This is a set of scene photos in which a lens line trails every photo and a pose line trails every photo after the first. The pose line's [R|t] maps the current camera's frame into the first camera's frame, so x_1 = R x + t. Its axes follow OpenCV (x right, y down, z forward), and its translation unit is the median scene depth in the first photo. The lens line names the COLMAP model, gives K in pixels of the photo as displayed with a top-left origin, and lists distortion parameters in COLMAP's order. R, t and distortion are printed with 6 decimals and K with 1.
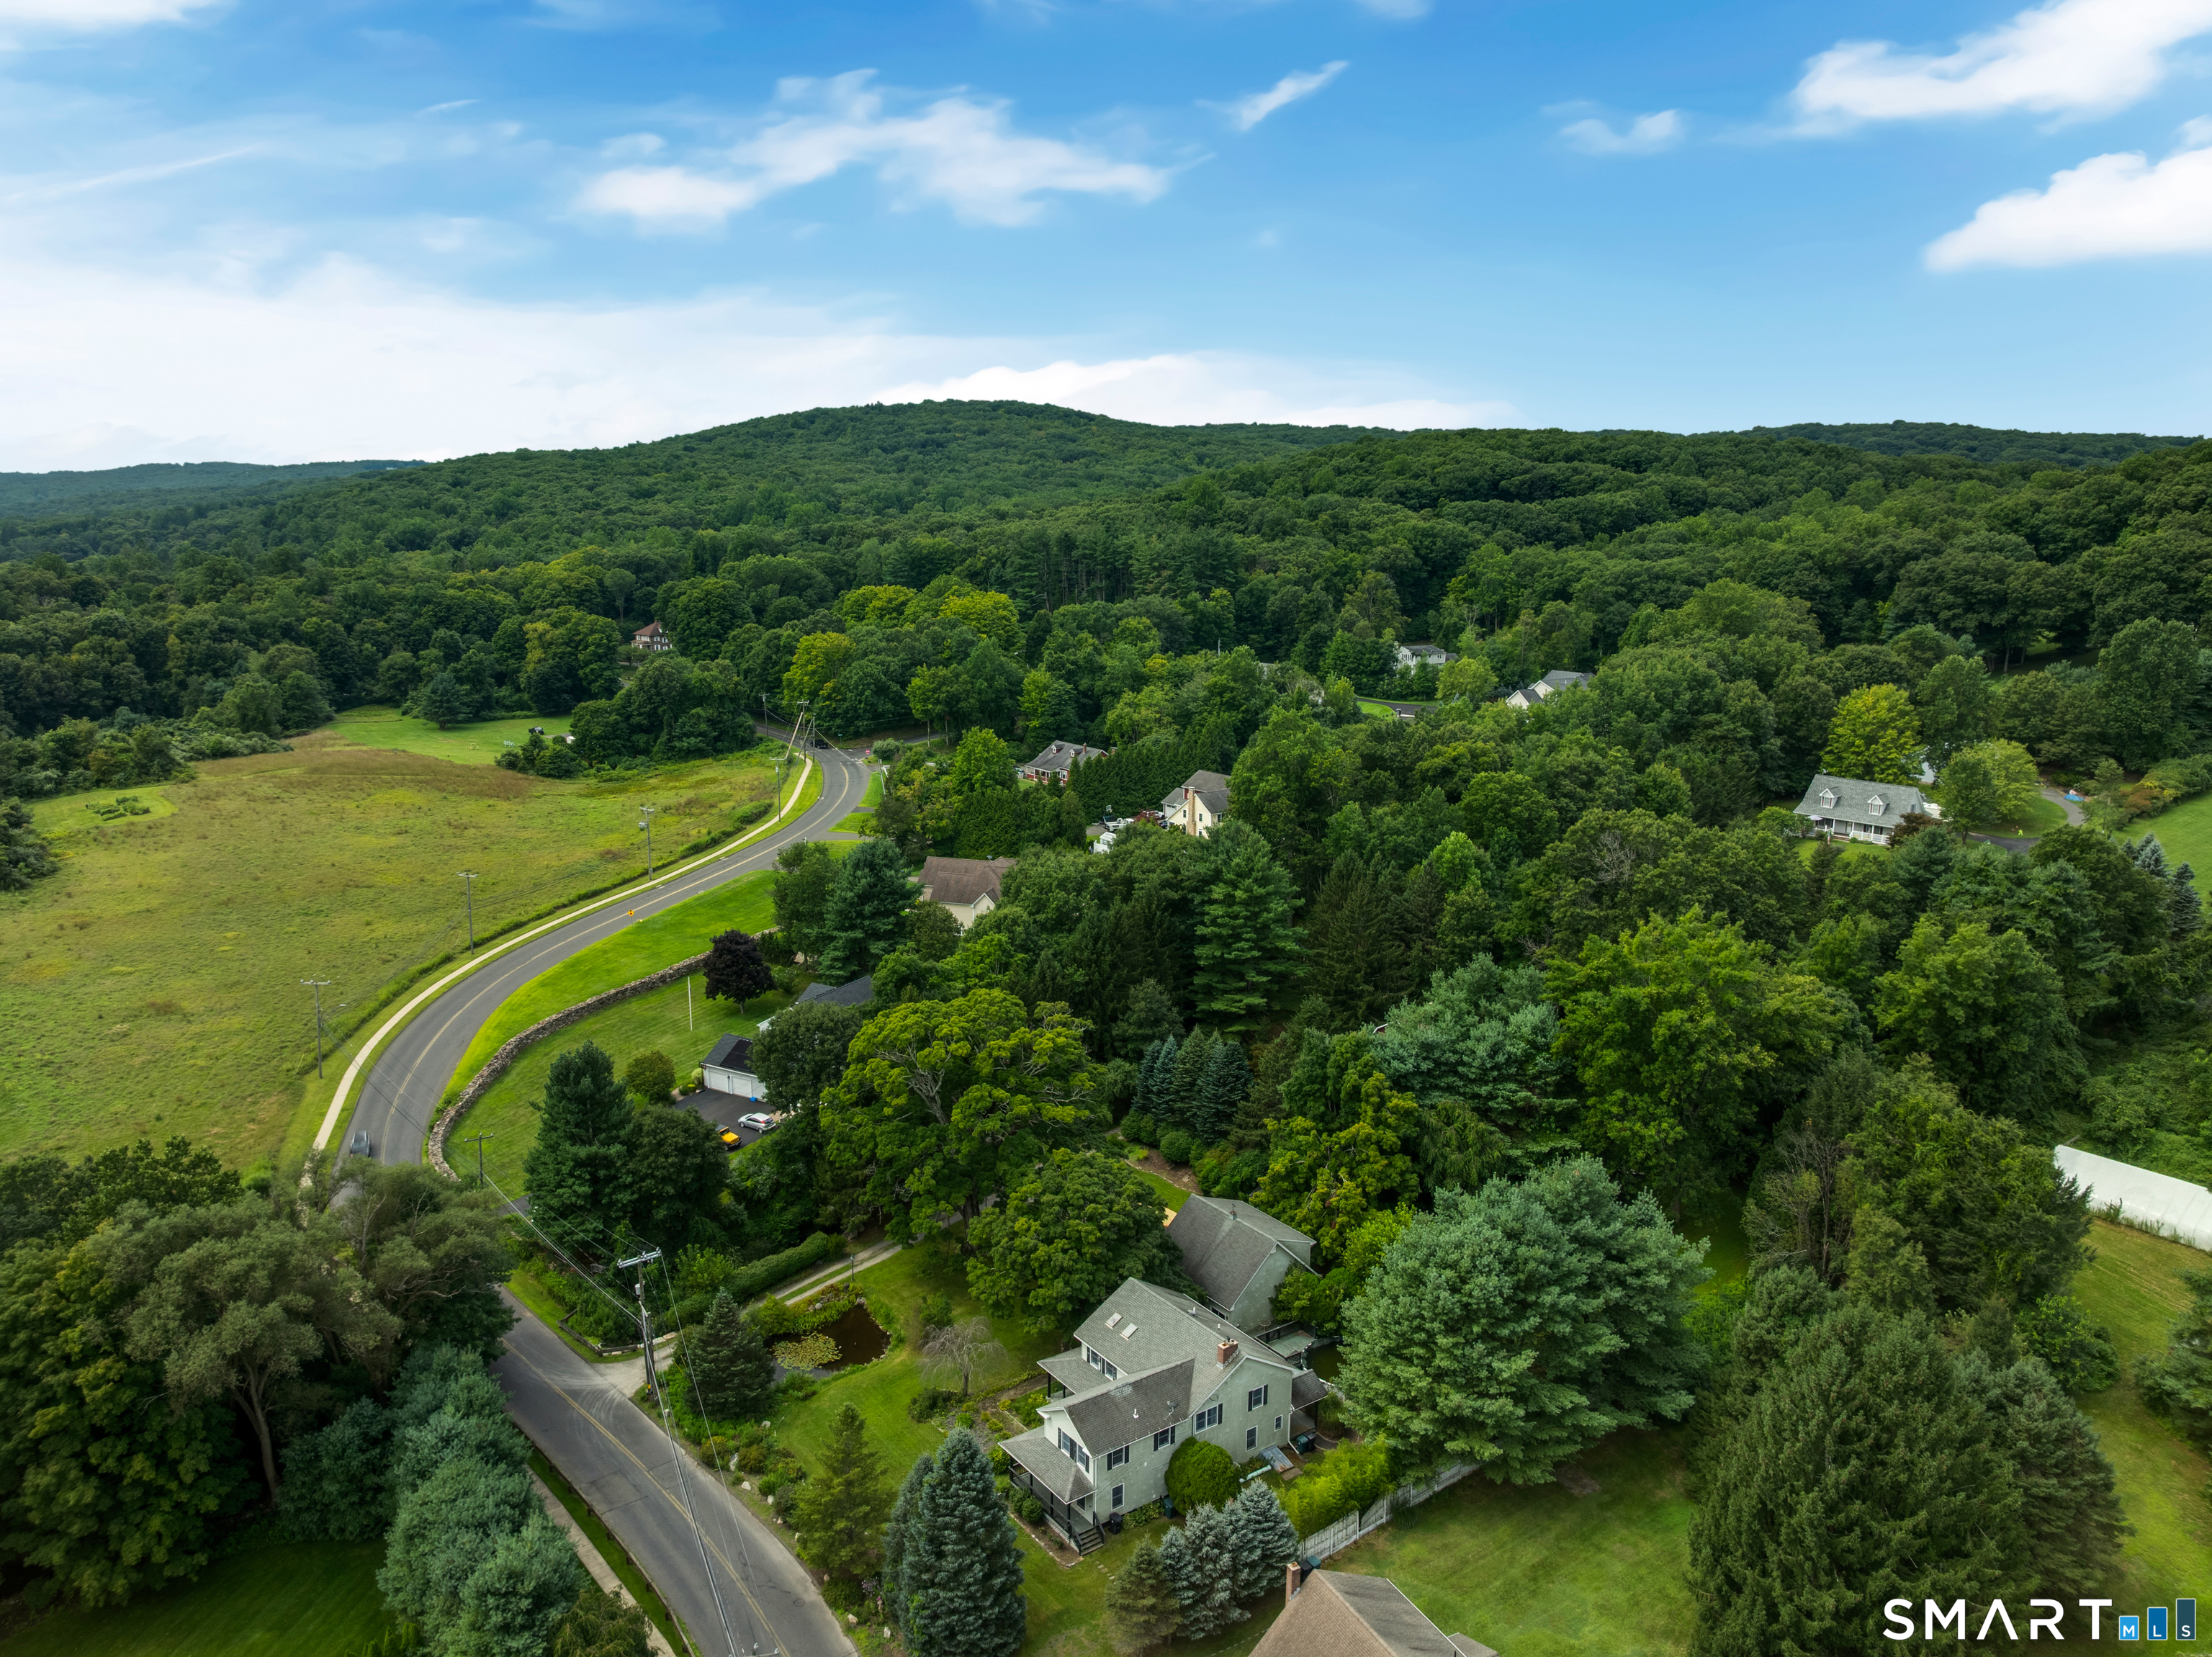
lens RADIAL K [[1562.4, 0, 1106.0], [0, 1562.4, 828.5], [0, 0, 1]] dist [-0.031580, -0.003683]
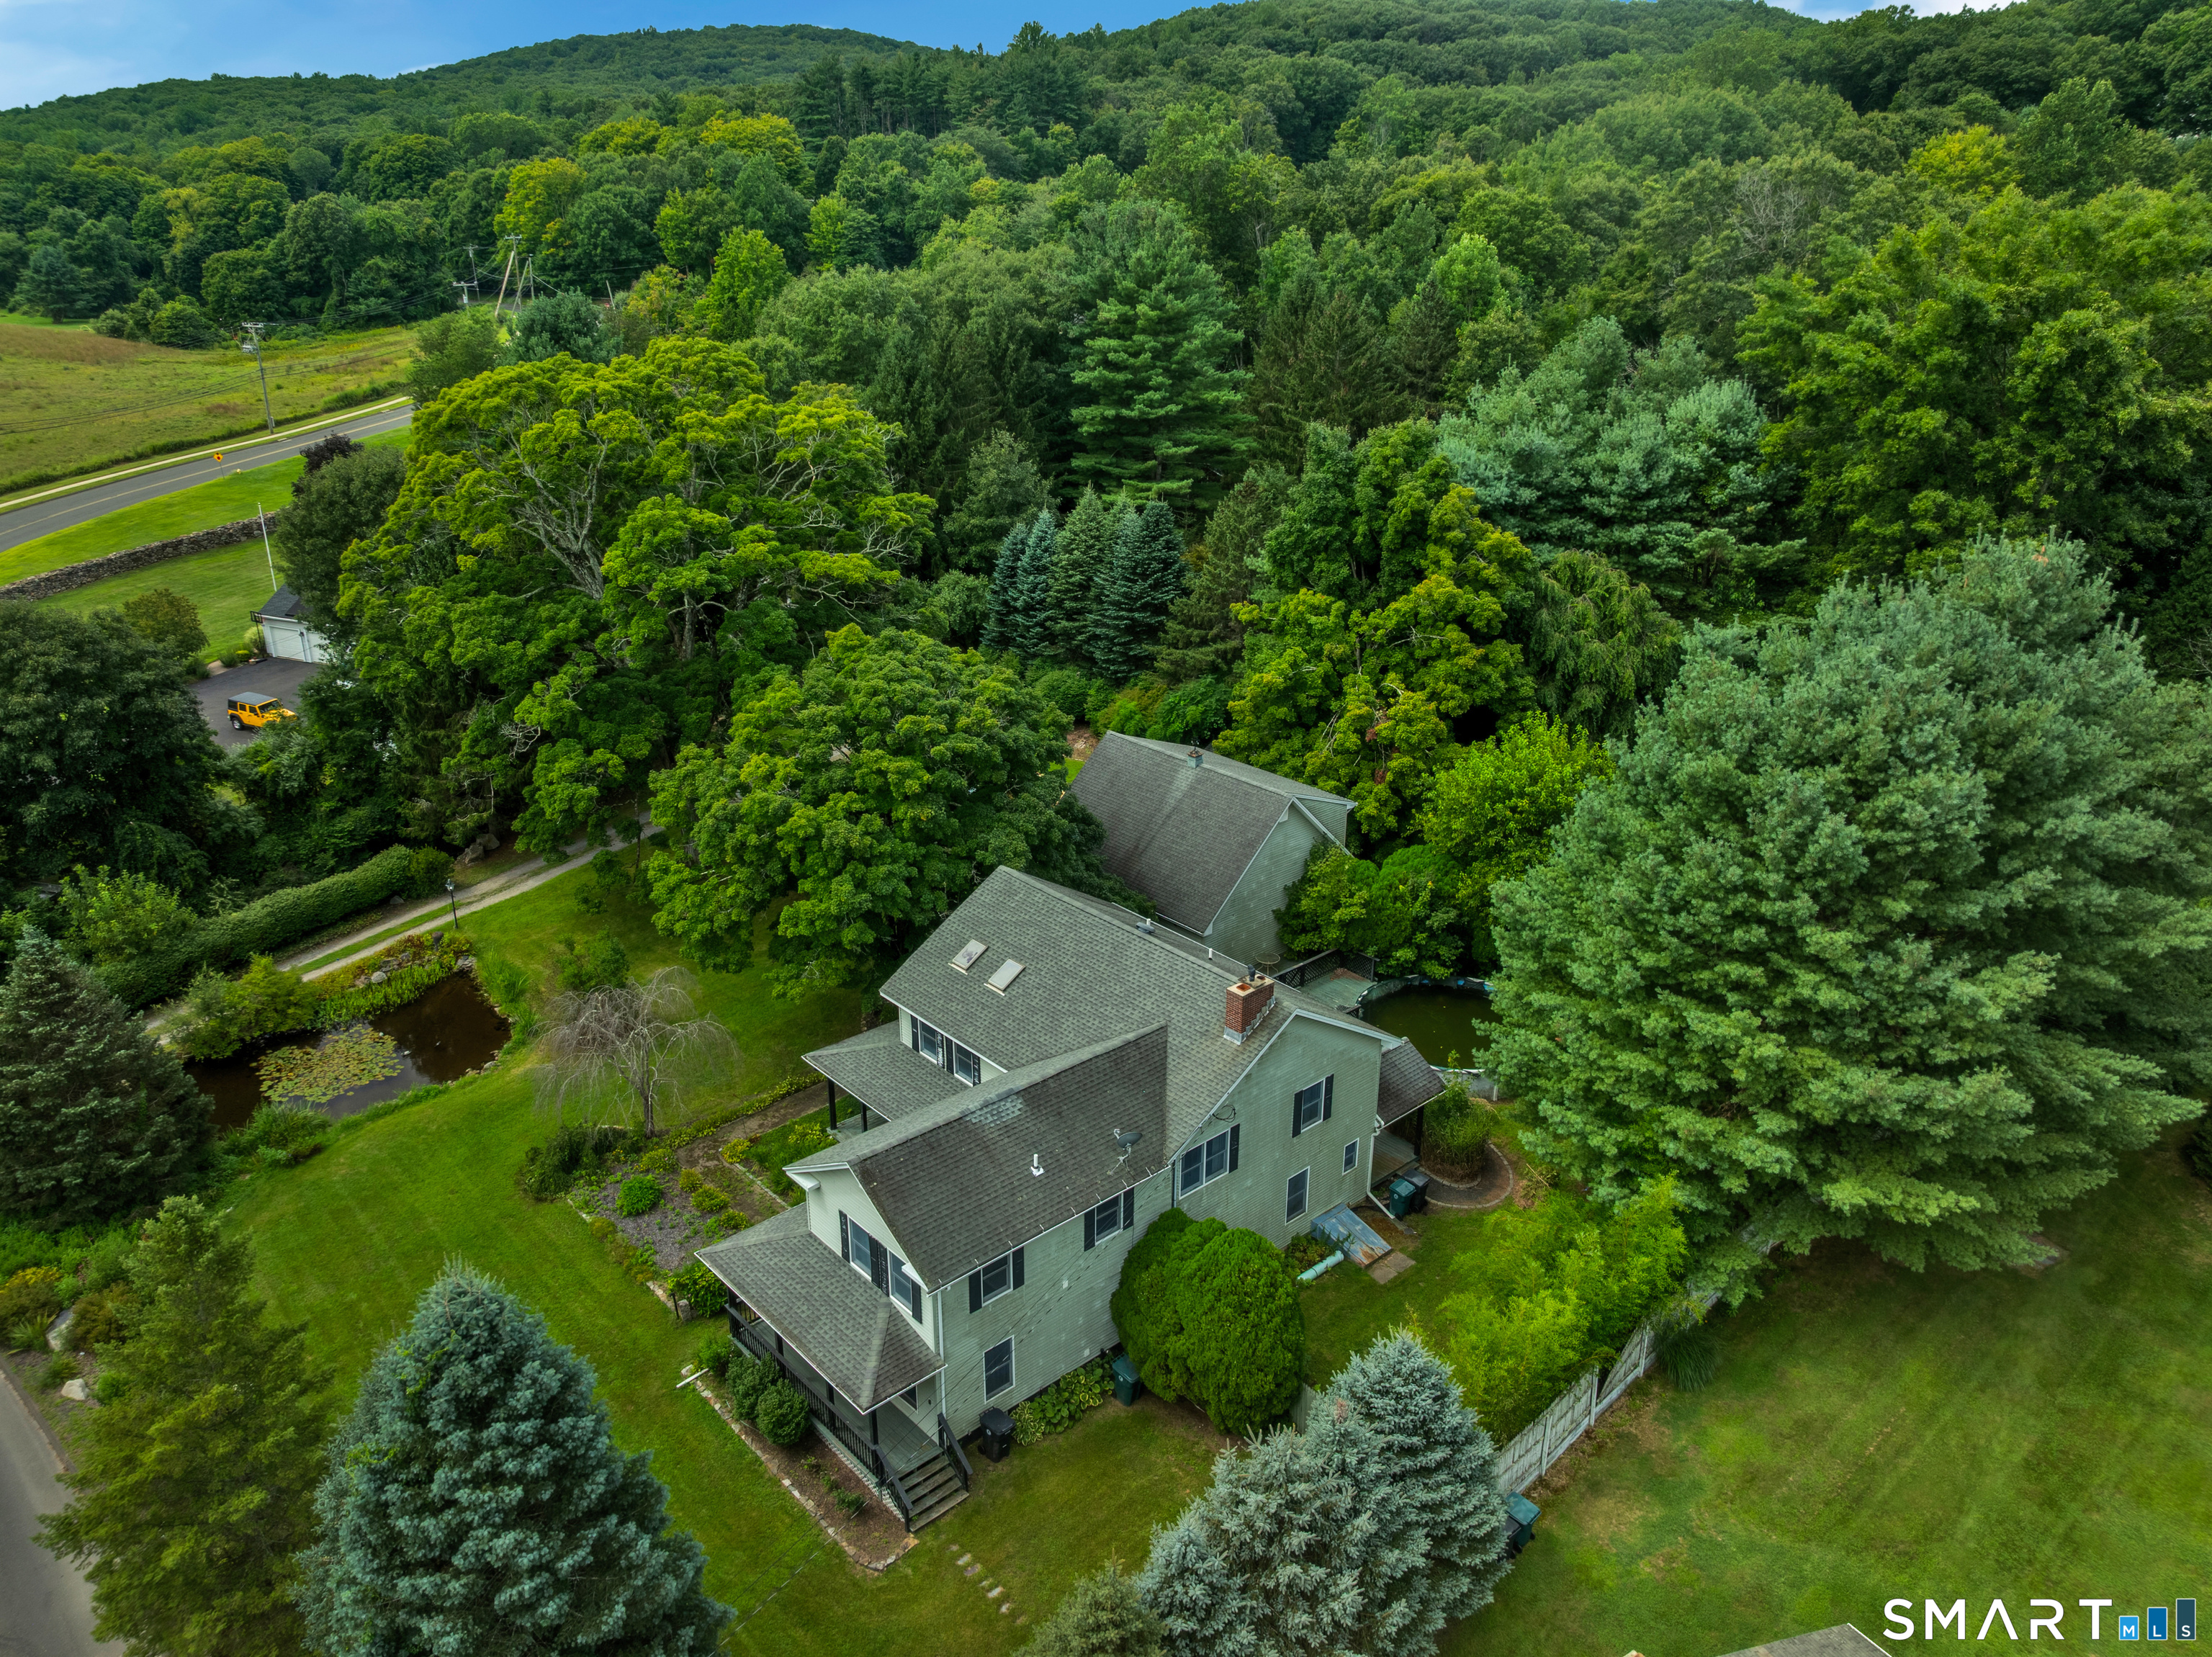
lens RADIAL K [[1562.4, 0, 1106.0], [0, 1562.4, 828.5], [0, 0, 1]] dist [-0.031580, -0.003683]
pose [[0.993853, -0.042040, 0.102420, -0.000124], [0.022813, 0.983011, 0.182123, 0.177964], [-0.108336, -0.178667, 0.977927, 0.504875]]
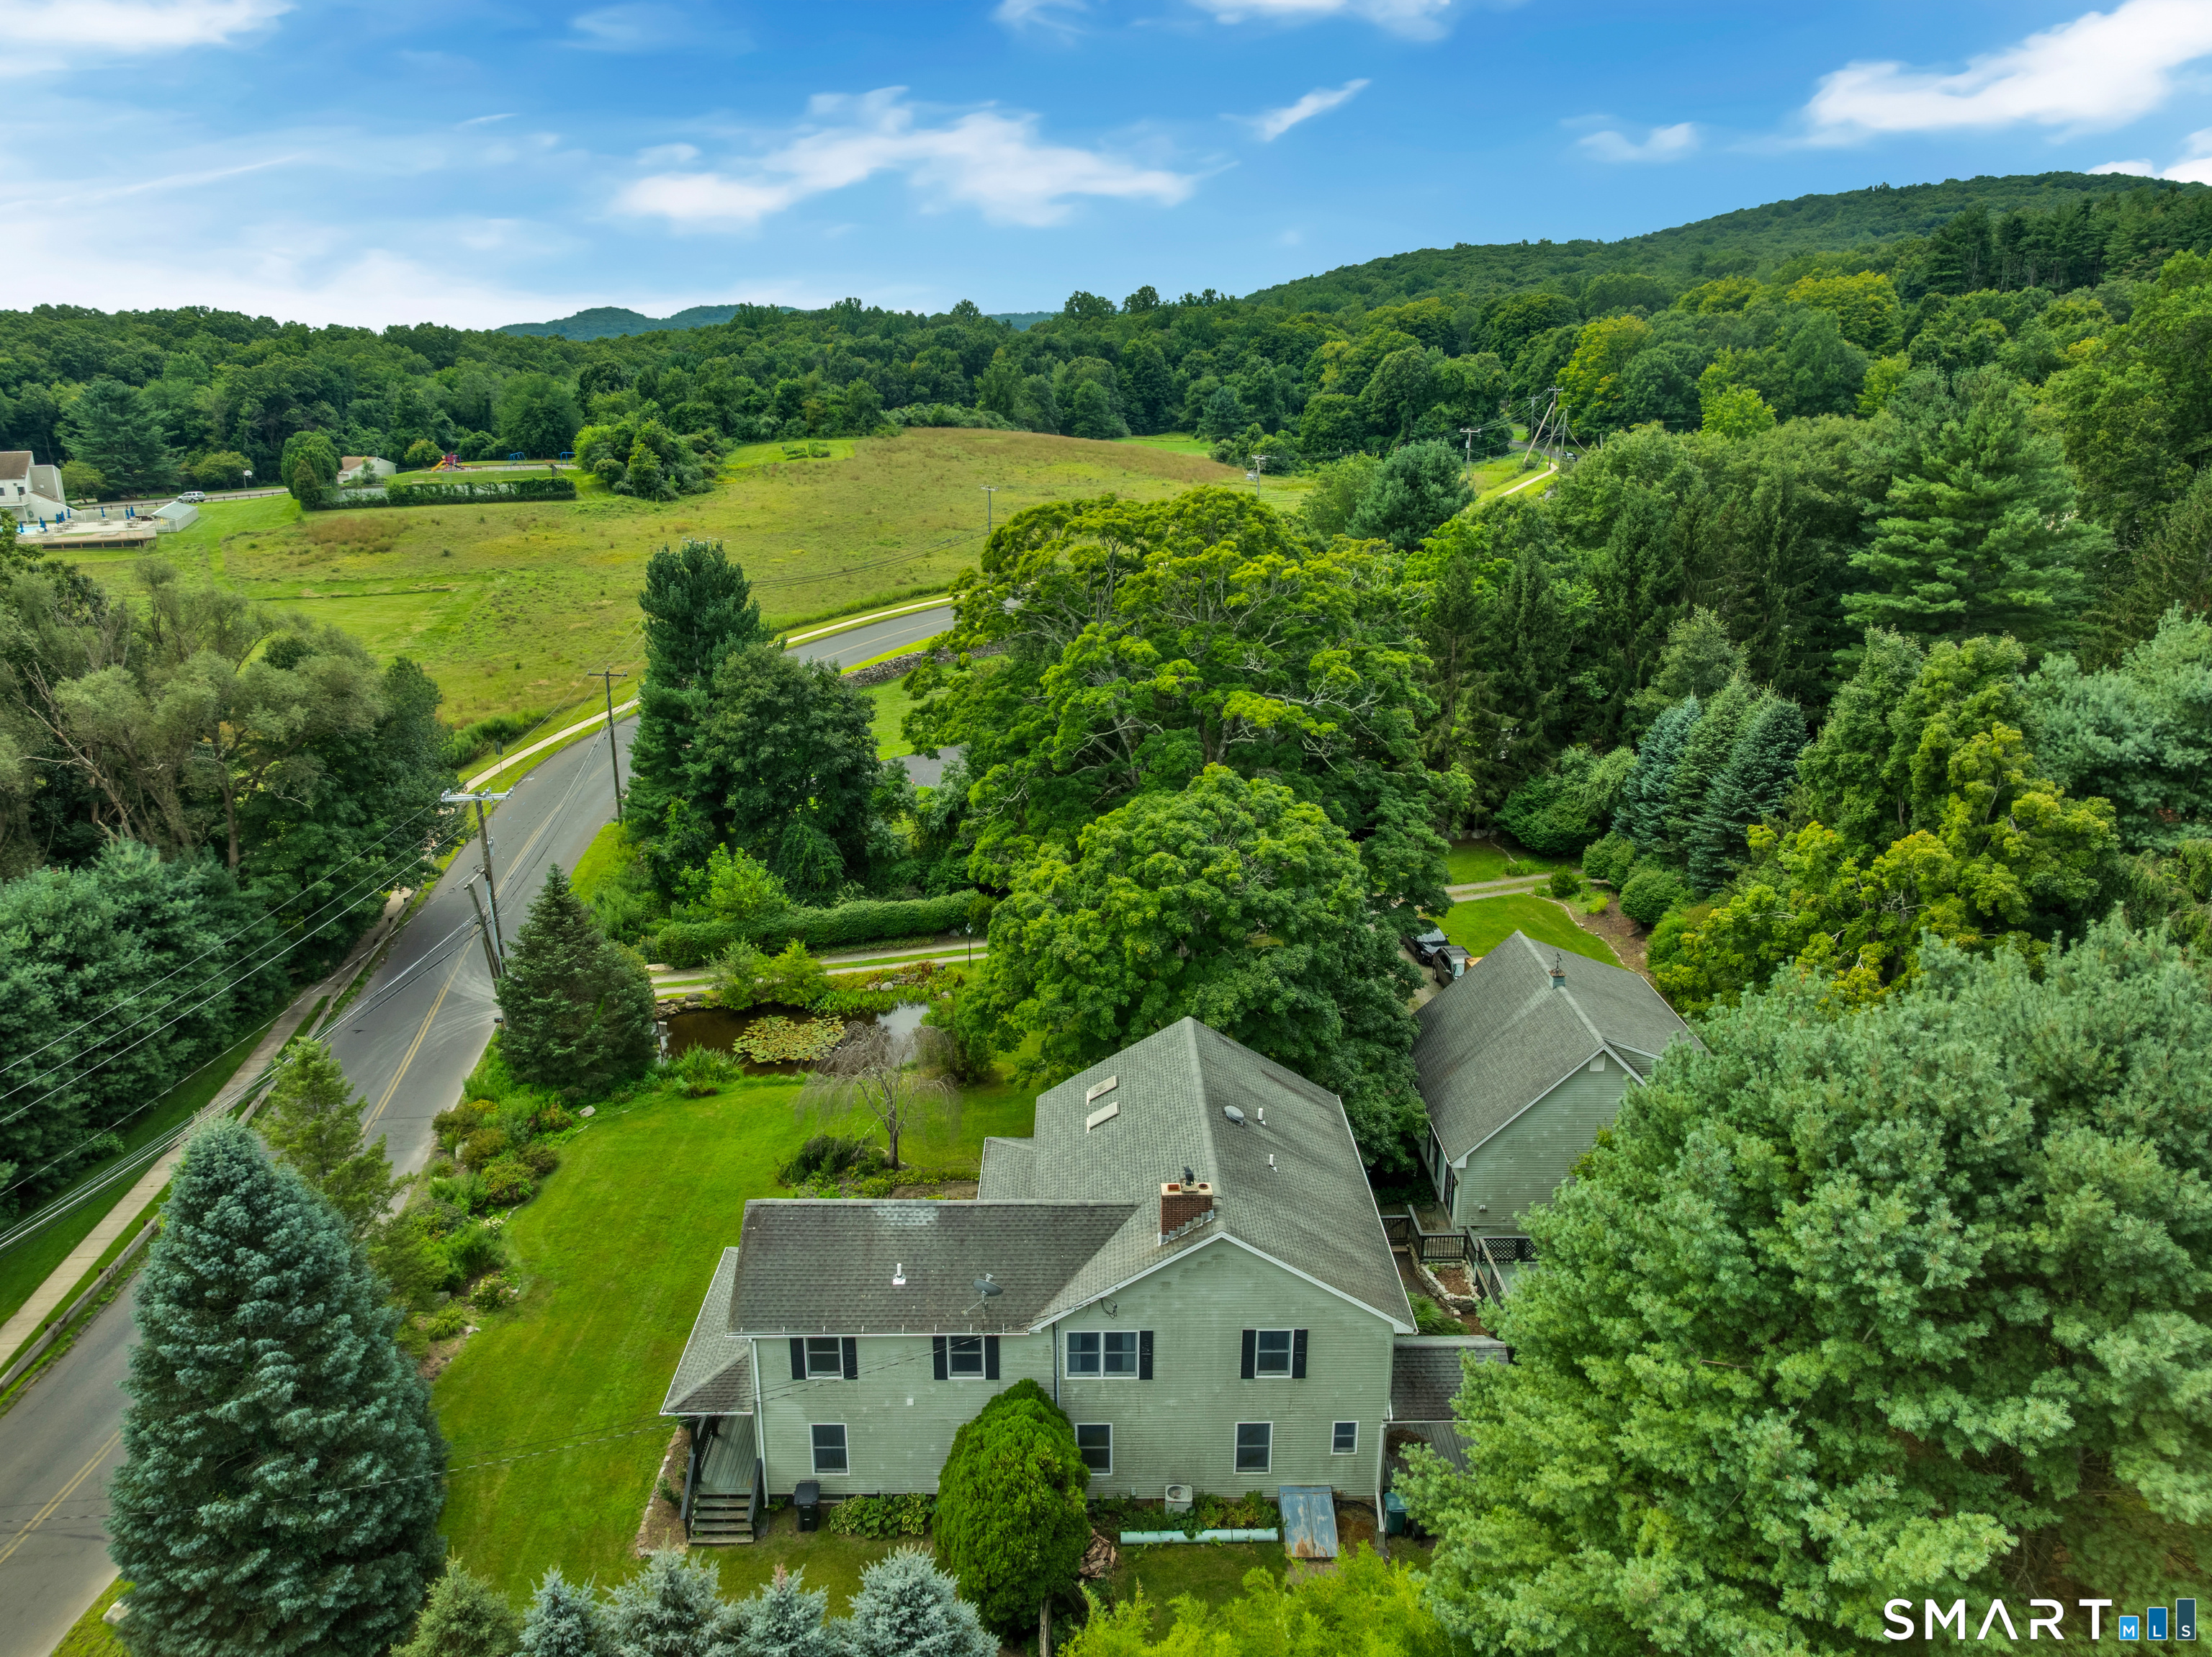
lens RADIAL K [[1562.4, 0, 1106.0], [0, 1562.4, 828.5], [0, 0, 1]] dist [-0.031580, -0.003683]
pose [[0.822373, 0.163070, -0.545079, 0.212539], [-0.112075, 0.985705, 0.125801, 0.164380], [0.557801, -0.042366, 0.828892, 0.560764]]
